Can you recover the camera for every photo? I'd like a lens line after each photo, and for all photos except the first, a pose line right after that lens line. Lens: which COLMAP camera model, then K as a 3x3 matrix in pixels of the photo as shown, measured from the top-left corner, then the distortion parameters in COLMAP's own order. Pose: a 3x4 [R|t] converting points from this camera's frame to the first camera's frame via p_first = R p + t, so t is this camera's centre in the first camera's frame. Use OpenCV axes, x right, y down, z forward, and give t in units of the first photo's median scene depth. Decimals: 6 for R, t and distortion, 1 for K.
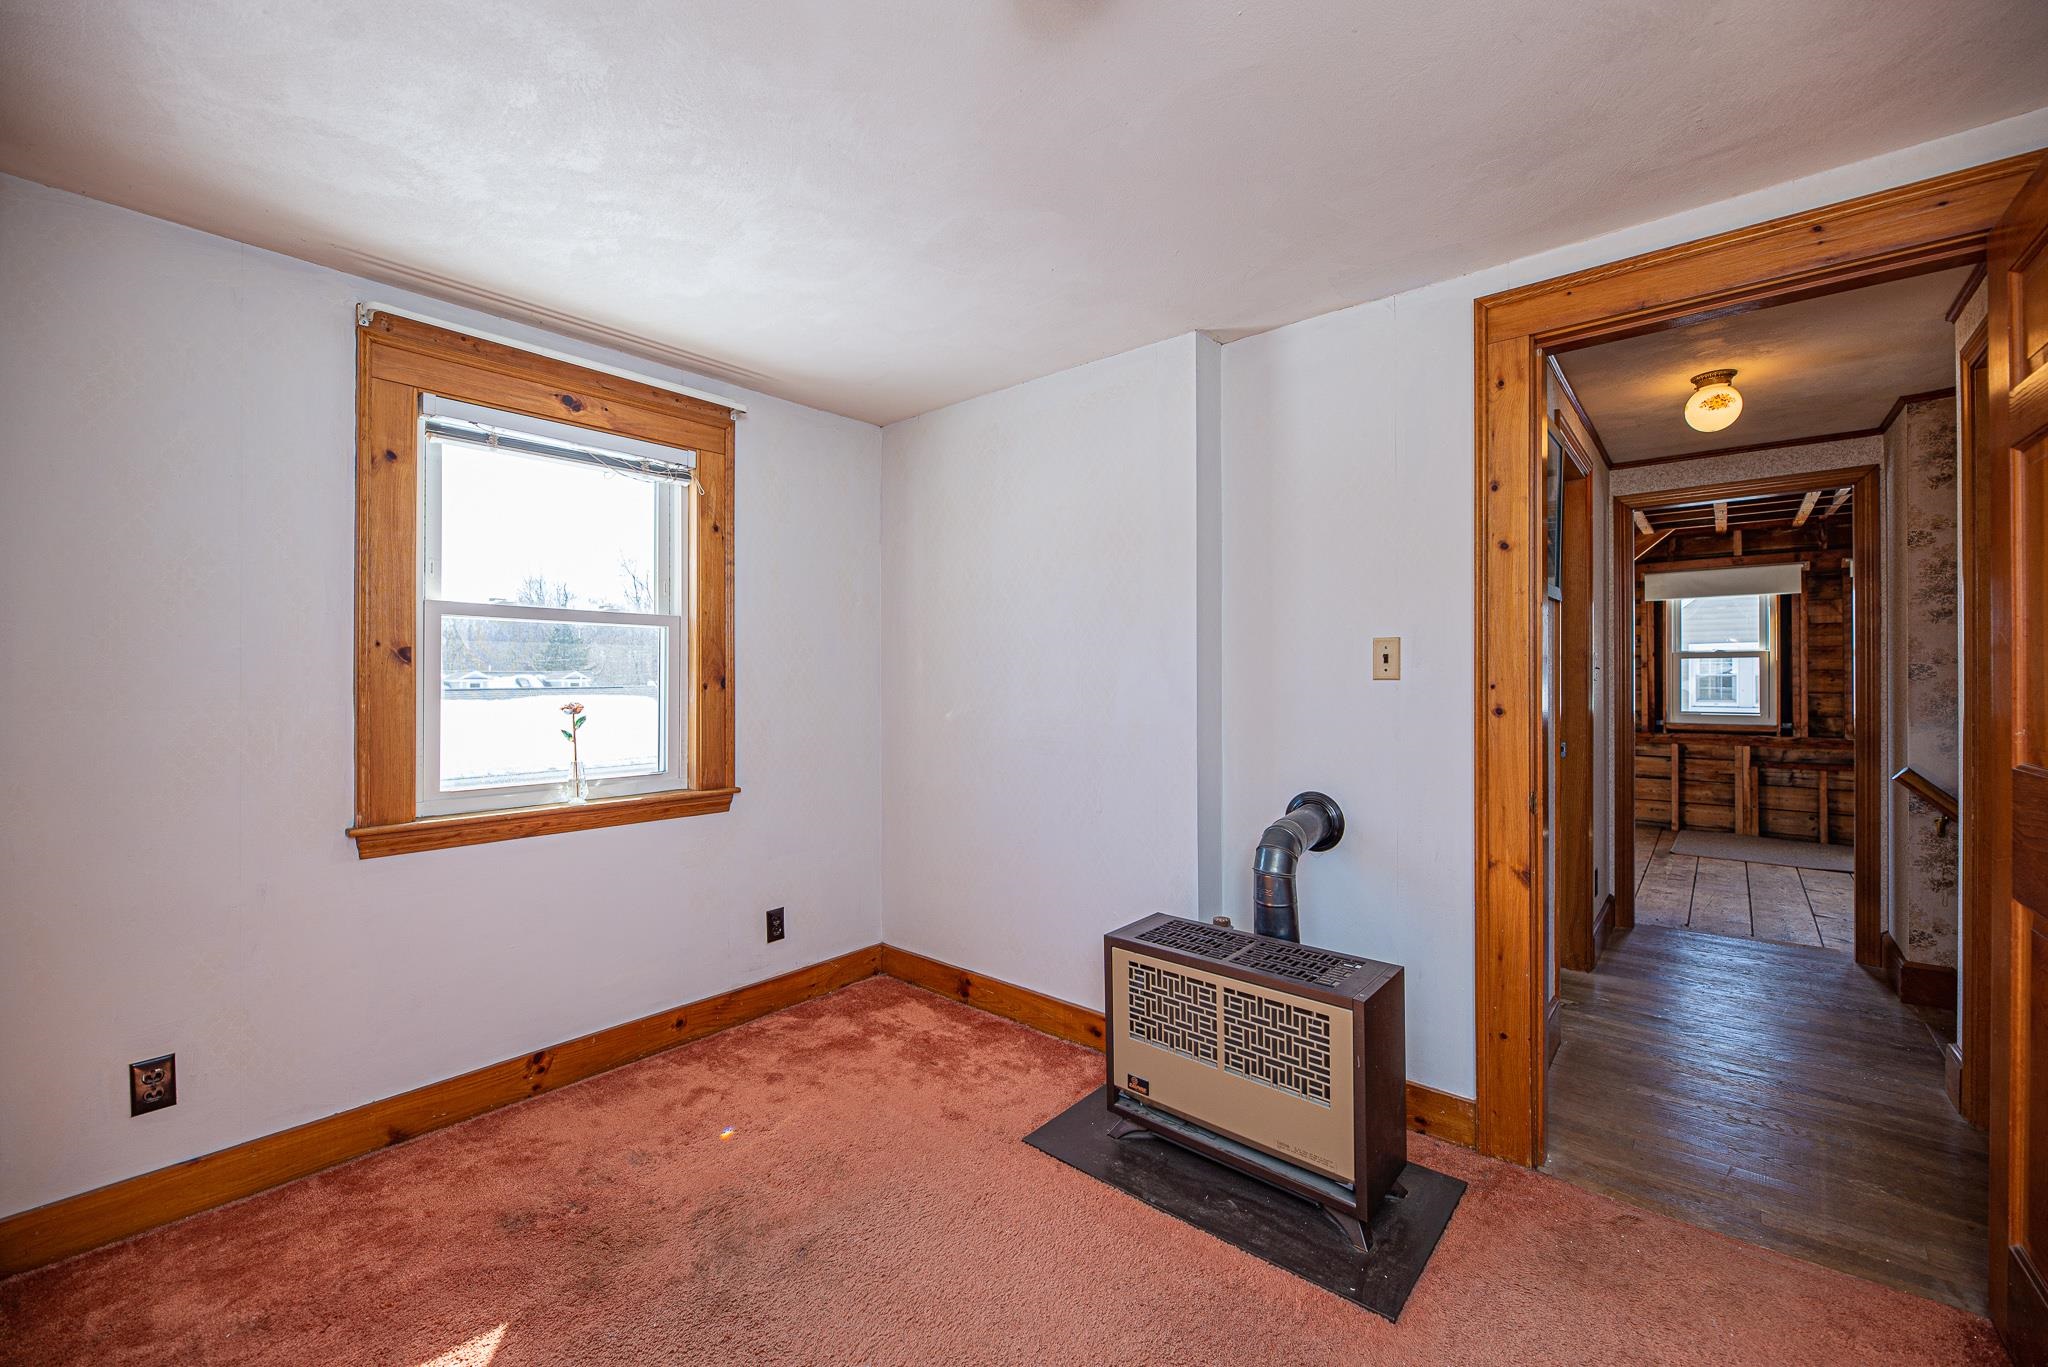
lens RADIAL K [[825.5, 0, 1031.3], [0, 825.5, 675.1], [0, 0, 1]] dist [-0.000950, -0.001021]
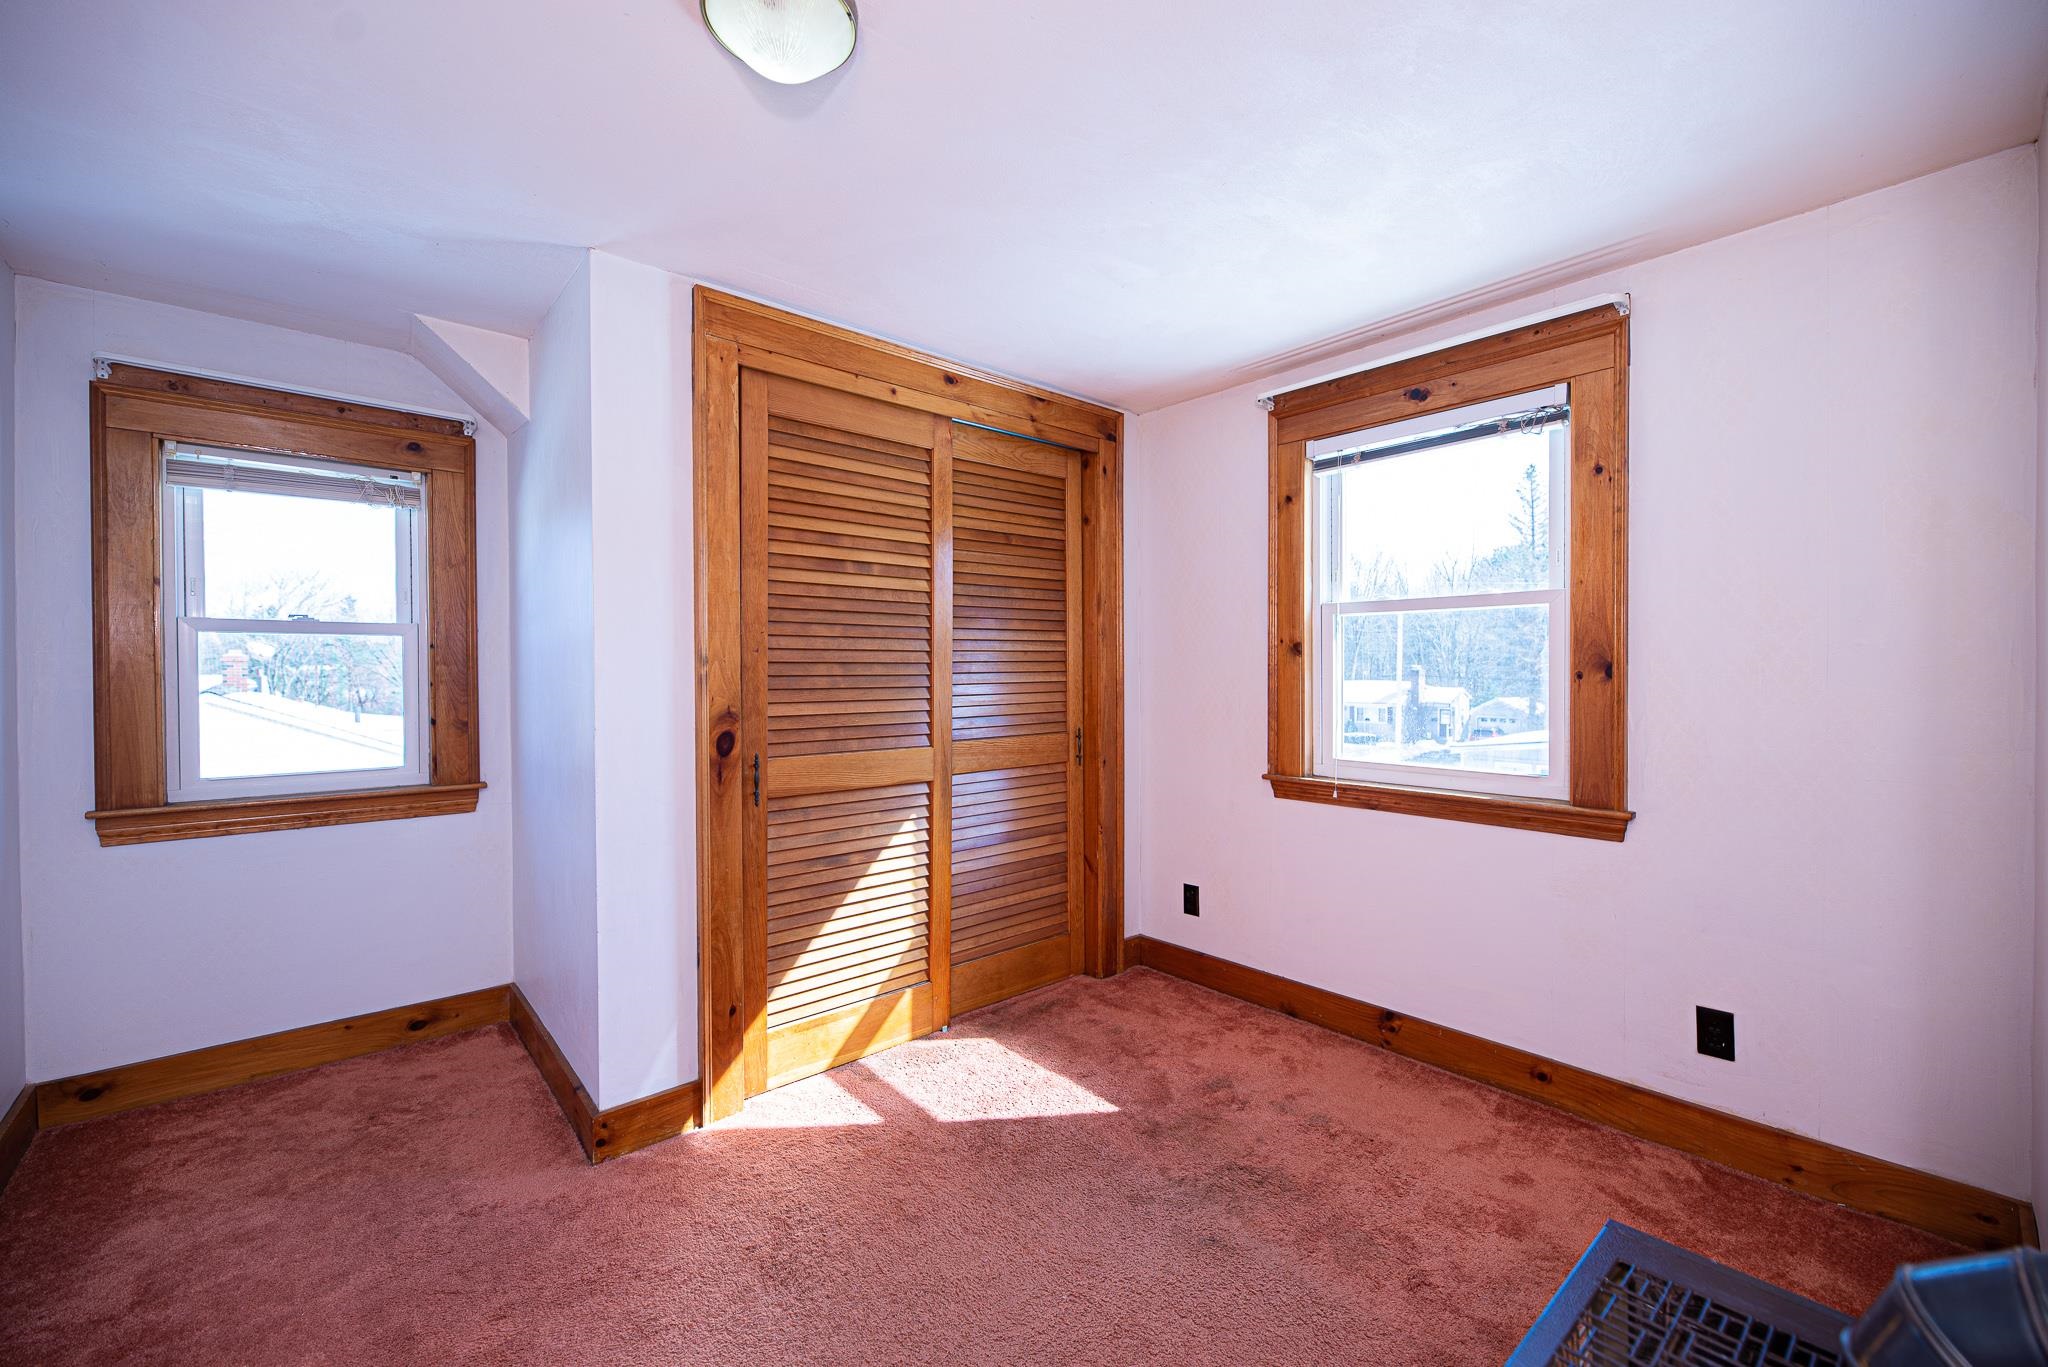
lens RADIAL K [[825.5, 0, 1032.3], [0, 825.5, 689.0], [0, 0, 1]] dist [-0.000950, -0.001021]
pose [[-0.138095, 0.016943, -0.990274, 0.512919], [0.001113, 0.999856, 0.016952, 0.014503], [0.990418, 0.001239, -0.138094, 0.658343]]
